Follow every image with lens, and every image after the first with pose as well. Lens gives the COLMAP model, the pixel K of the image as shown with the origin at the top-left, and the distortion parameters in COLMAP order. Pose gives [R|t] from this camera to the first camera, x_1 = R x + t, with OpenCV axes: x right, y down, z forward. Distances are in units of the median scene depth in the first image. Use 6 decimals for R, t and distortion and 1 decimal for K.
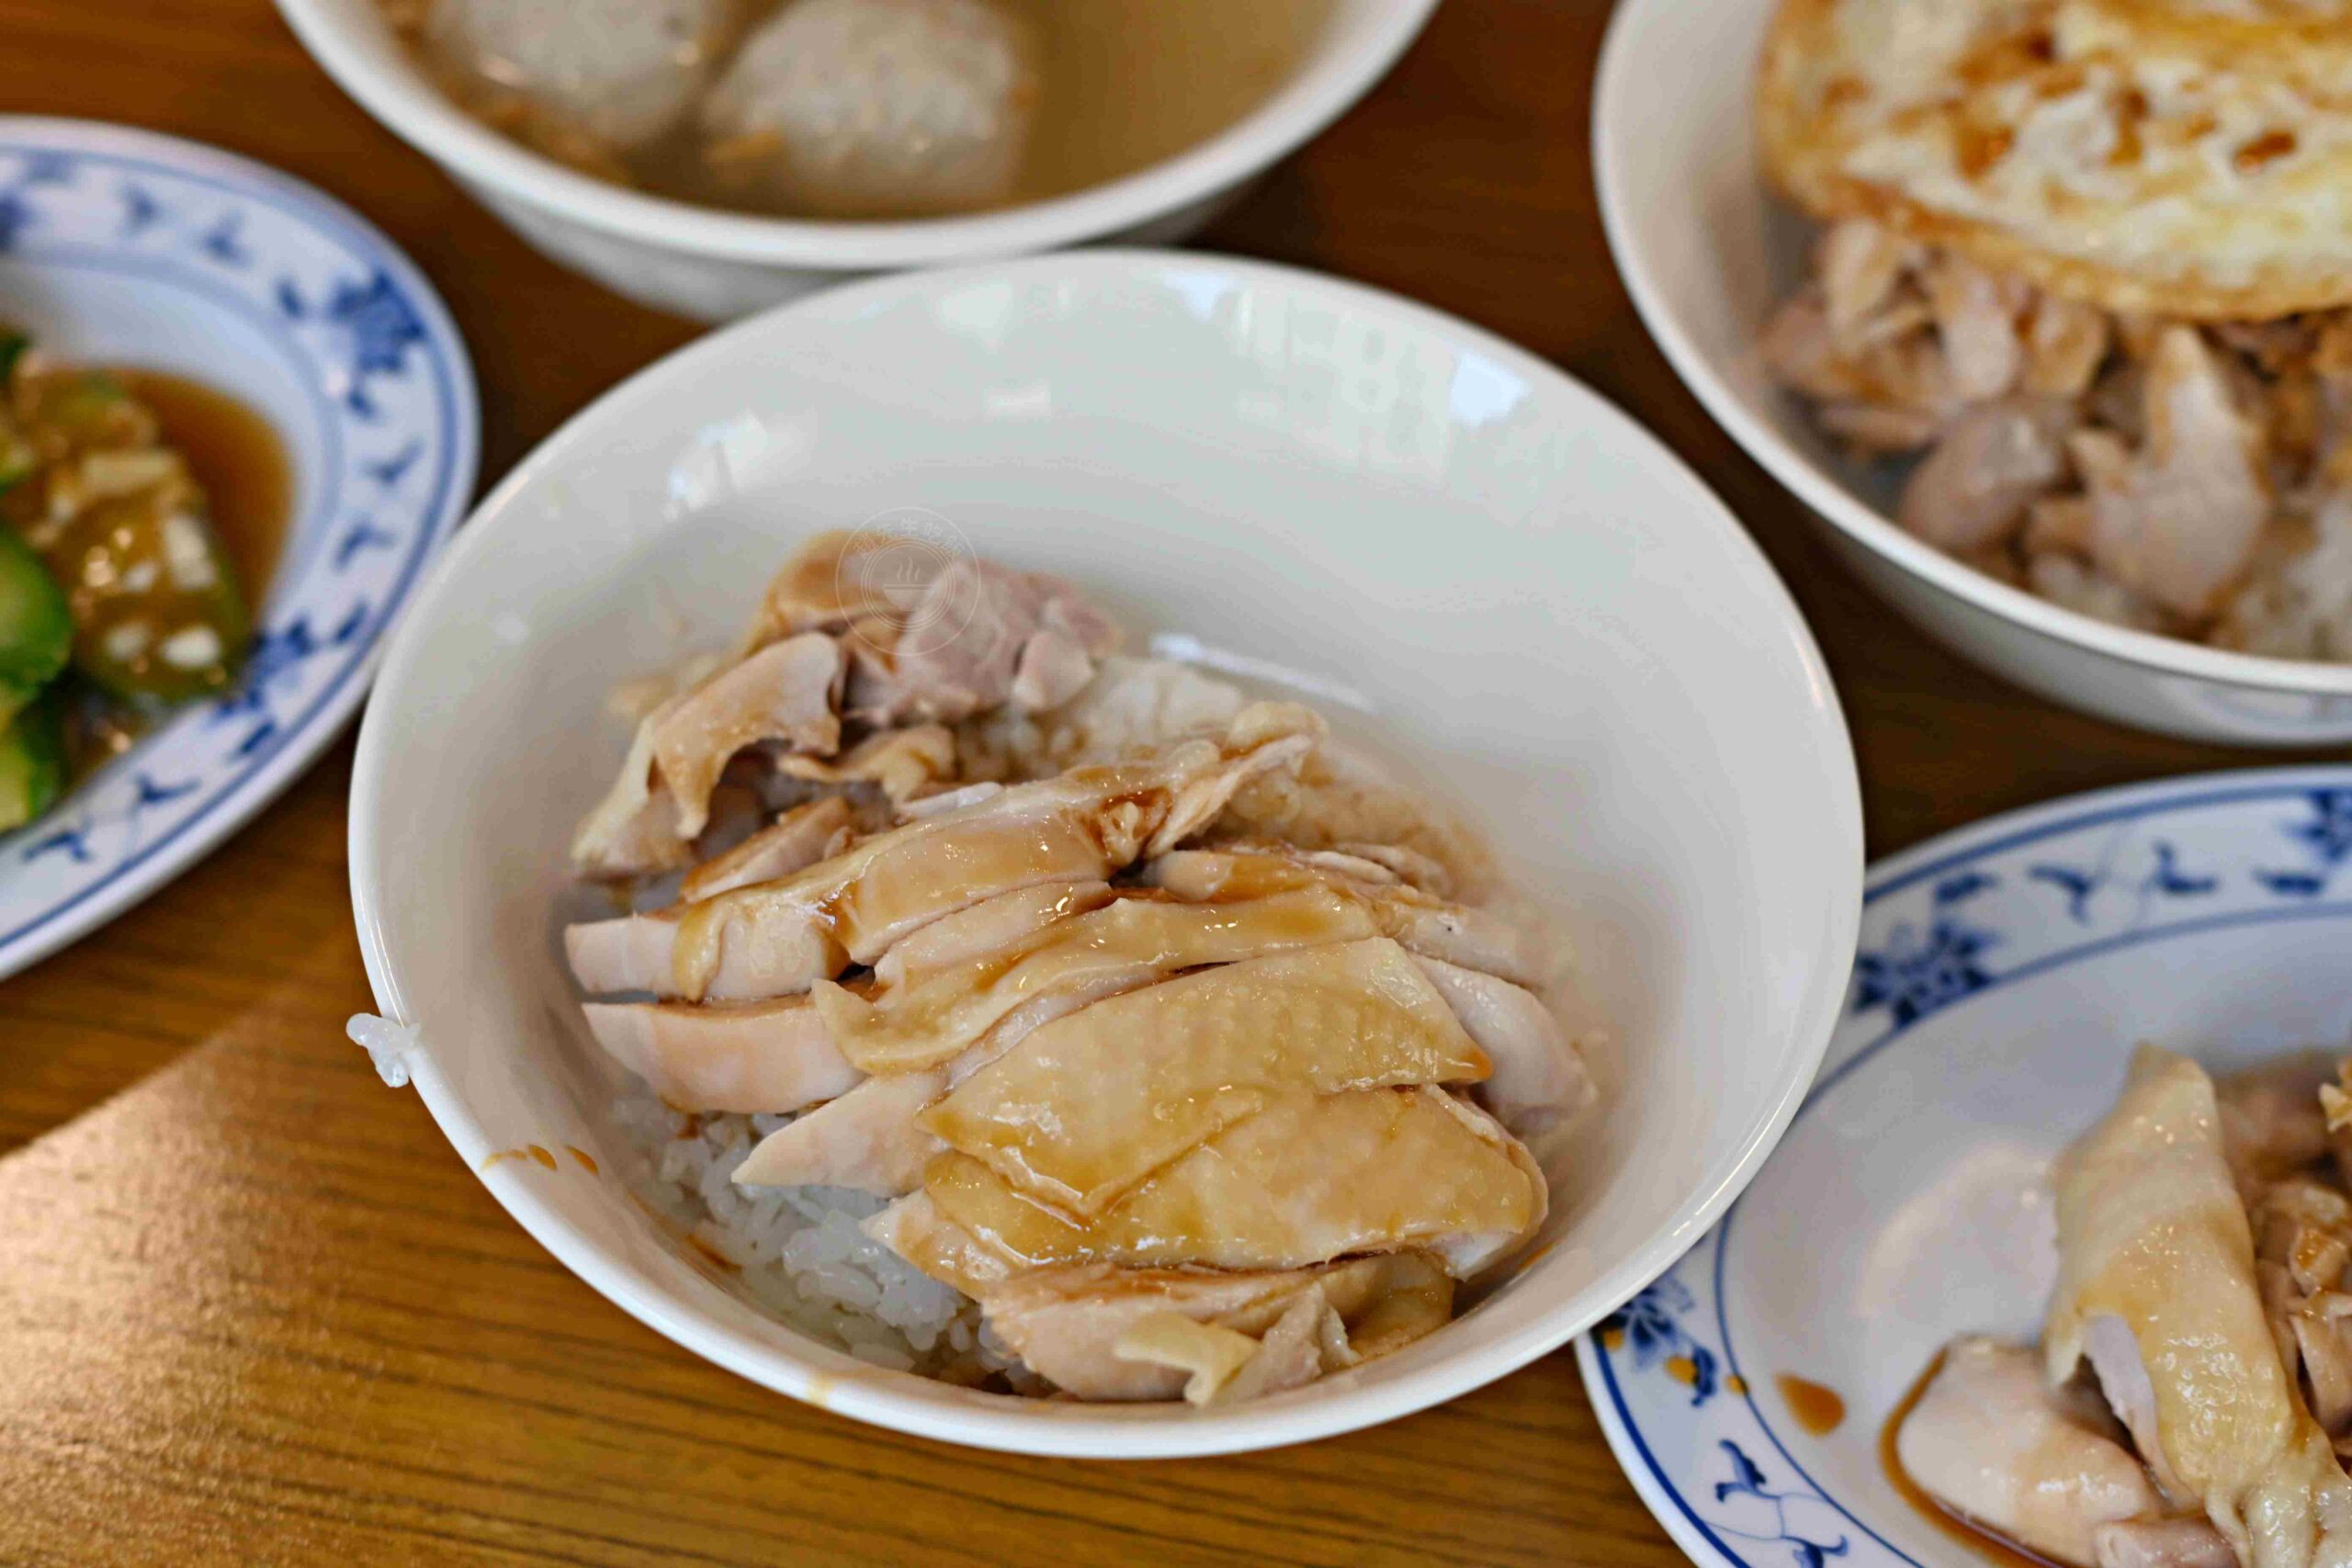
lens RADIAL K [[5022.7, 0, 1176.0], [0, 5022.7, 784.0], [0, 0, 1]] dist [-0.027350, 0.212183]
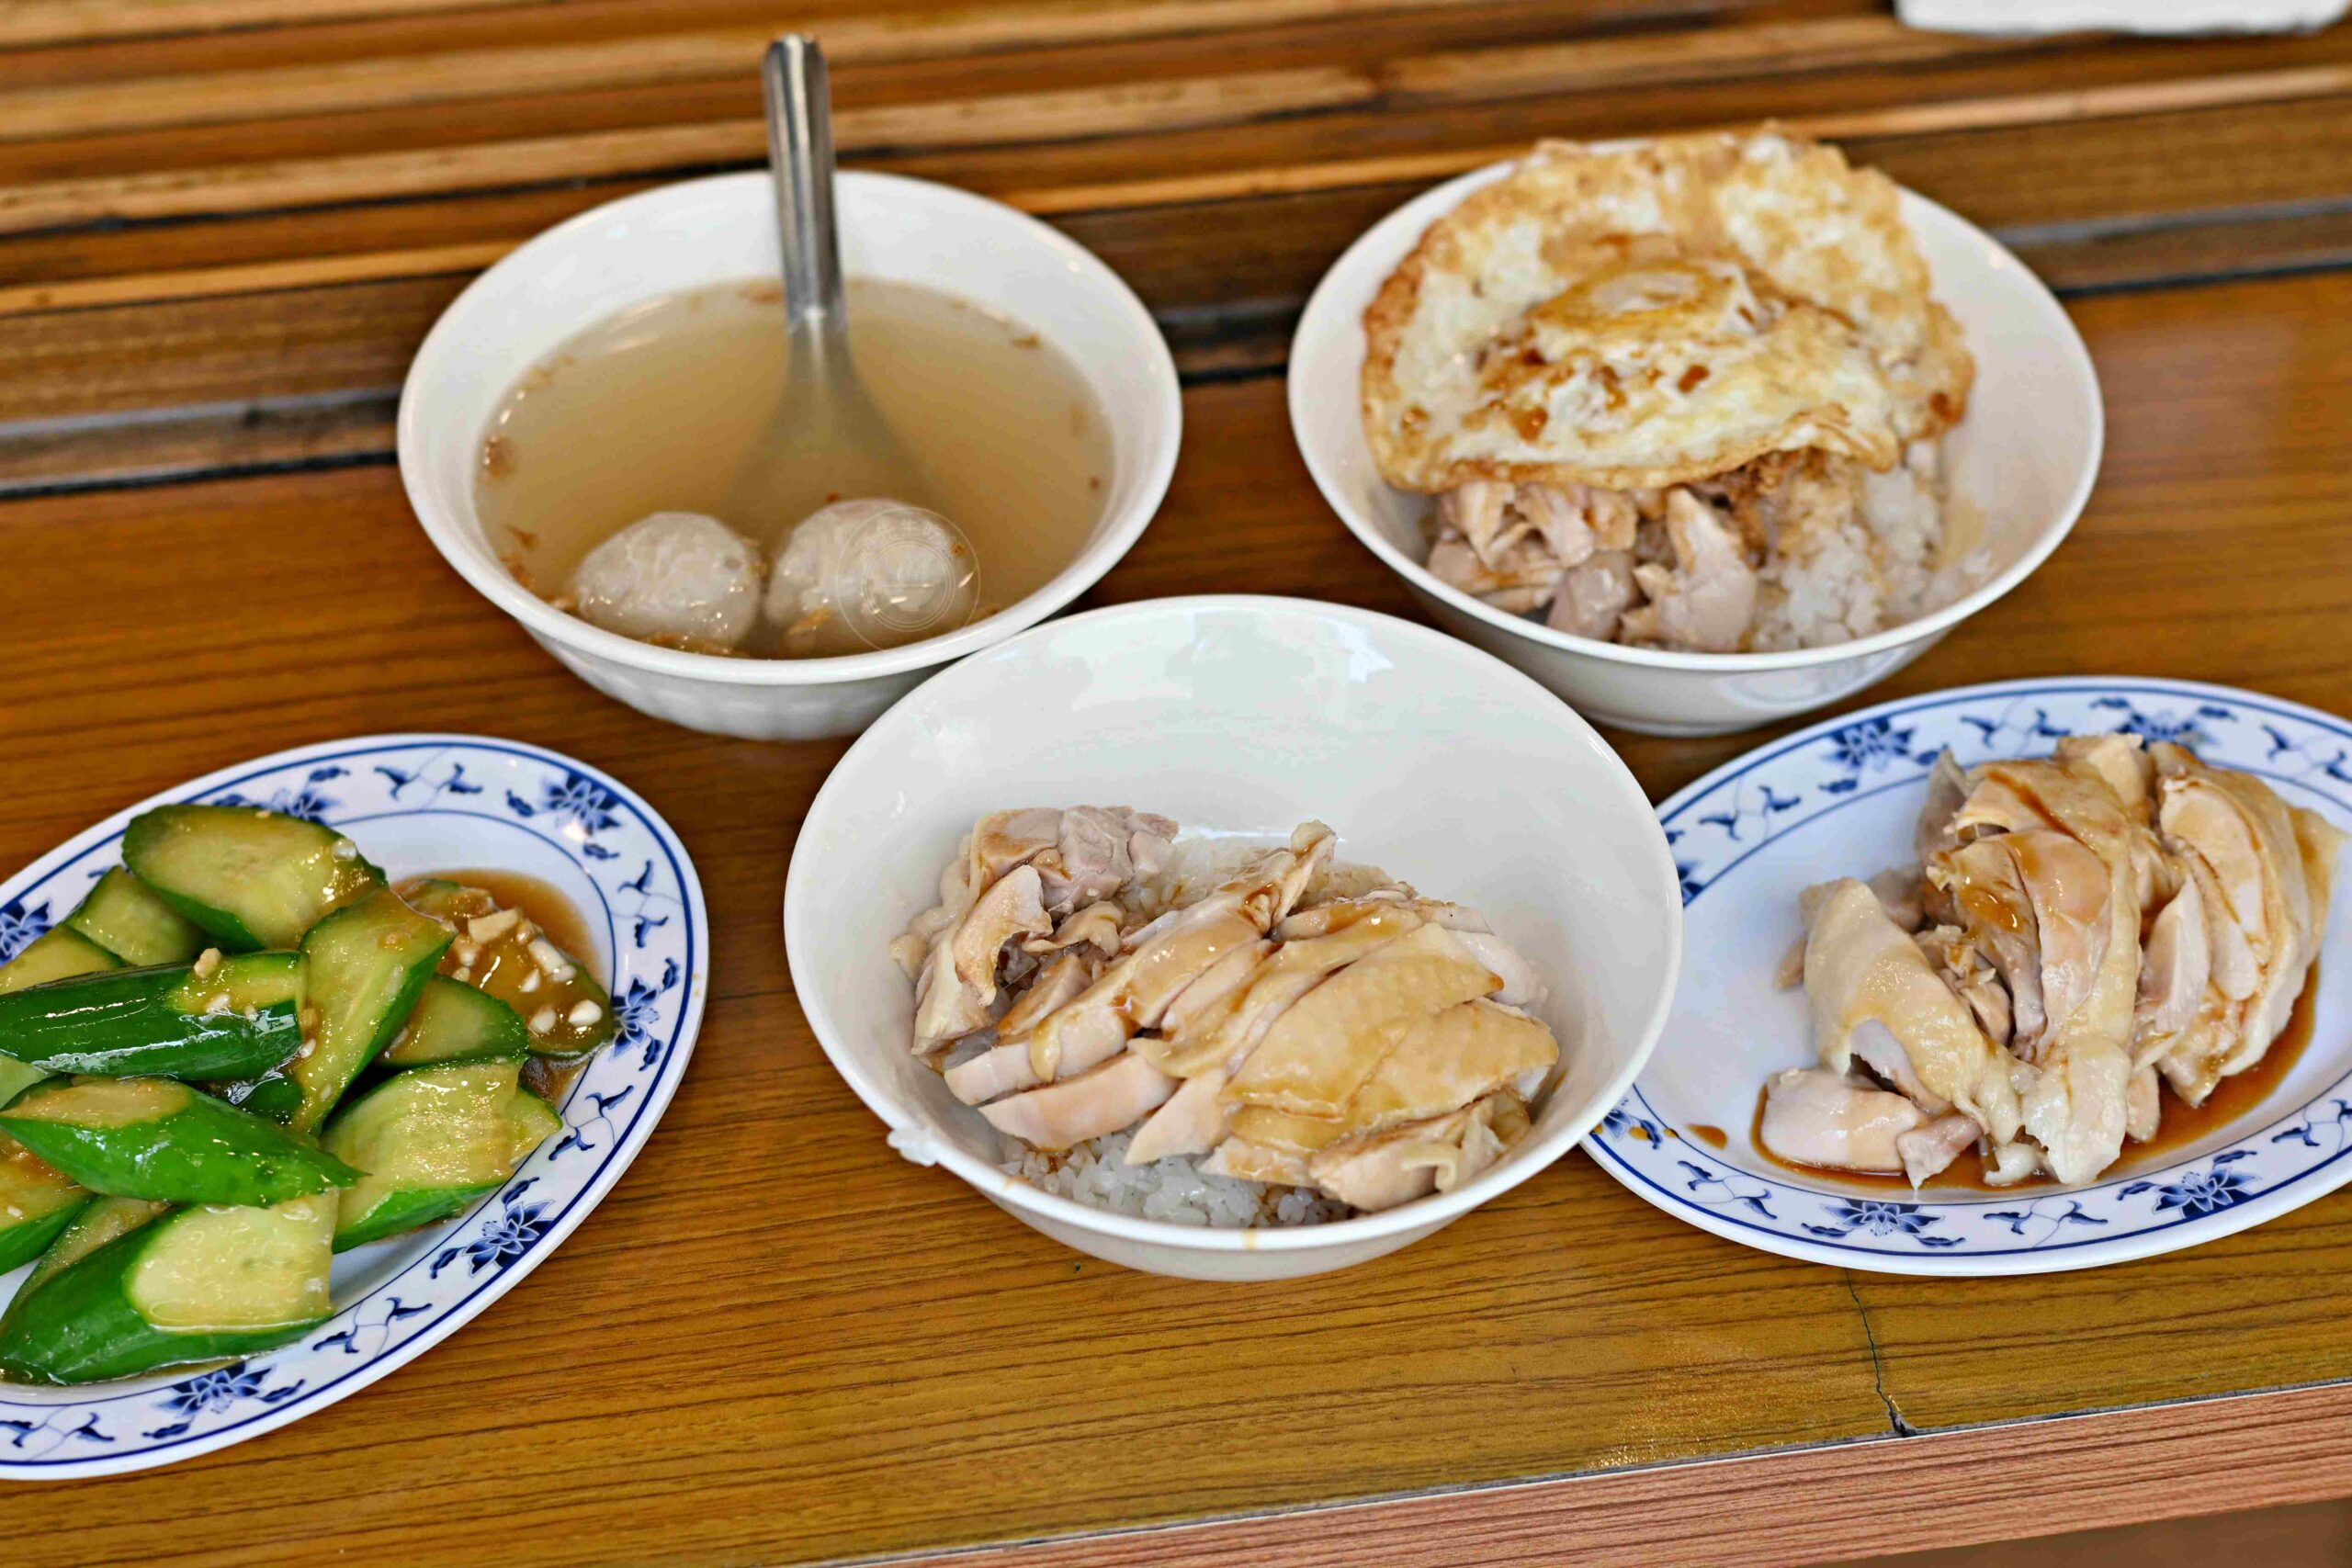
lens RADIAL K [[5022.7, 0, 1176.0], [0, 5022.7, 784.0], [0, 0, 1]] dist [-0.027350, 0.212183]
pose [[0.930287, -0.272014, 0.246120, -0.404272], [0.296786, 0.952437, -0.069149, 0.070073], [-0.215604, 0.137373, 0.966770, -0.587921]]
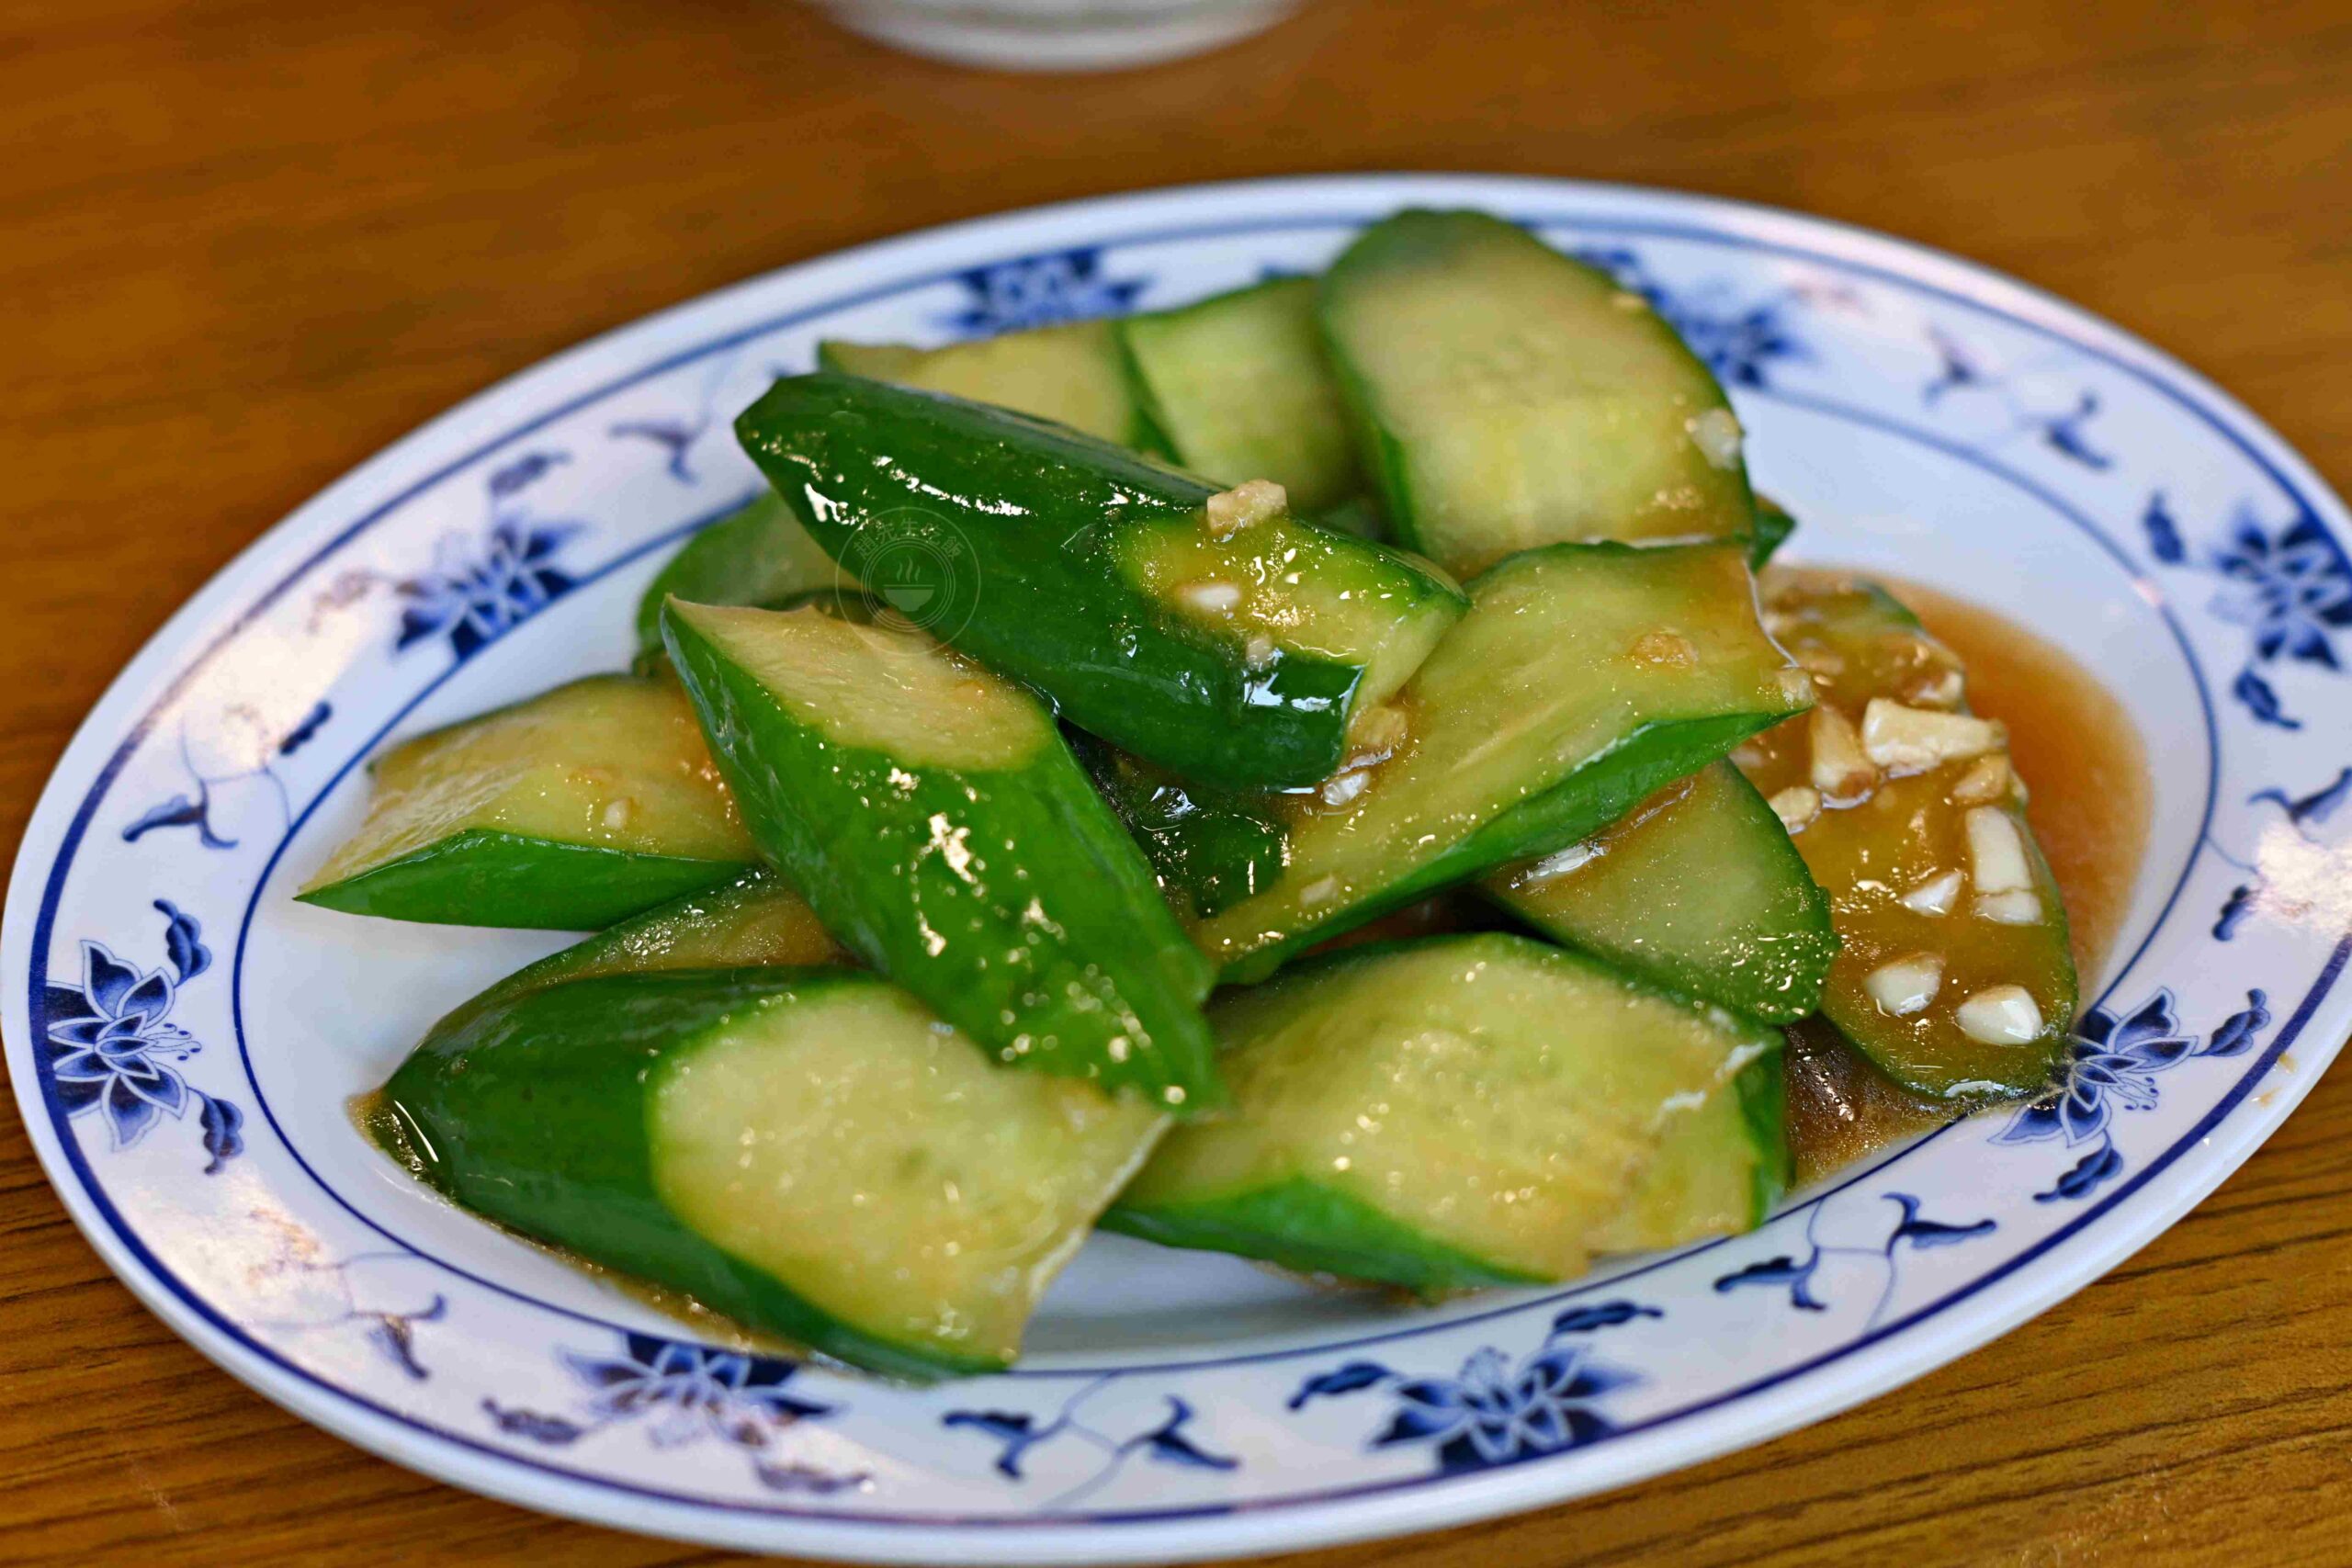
lens RADIAL K [[5022.7, 0, 1176.0], [0, 5022.7, 784.0], [0, 0, 1]] dist [-0.027350, 0.212183]
pose [[0.961623, 0.184950, -0.202669, -0.177970], [-0.201236, 0.977531, -0.062753, 0.005947], [0.186509, 0.101129, 0.977235, 0.353702]]
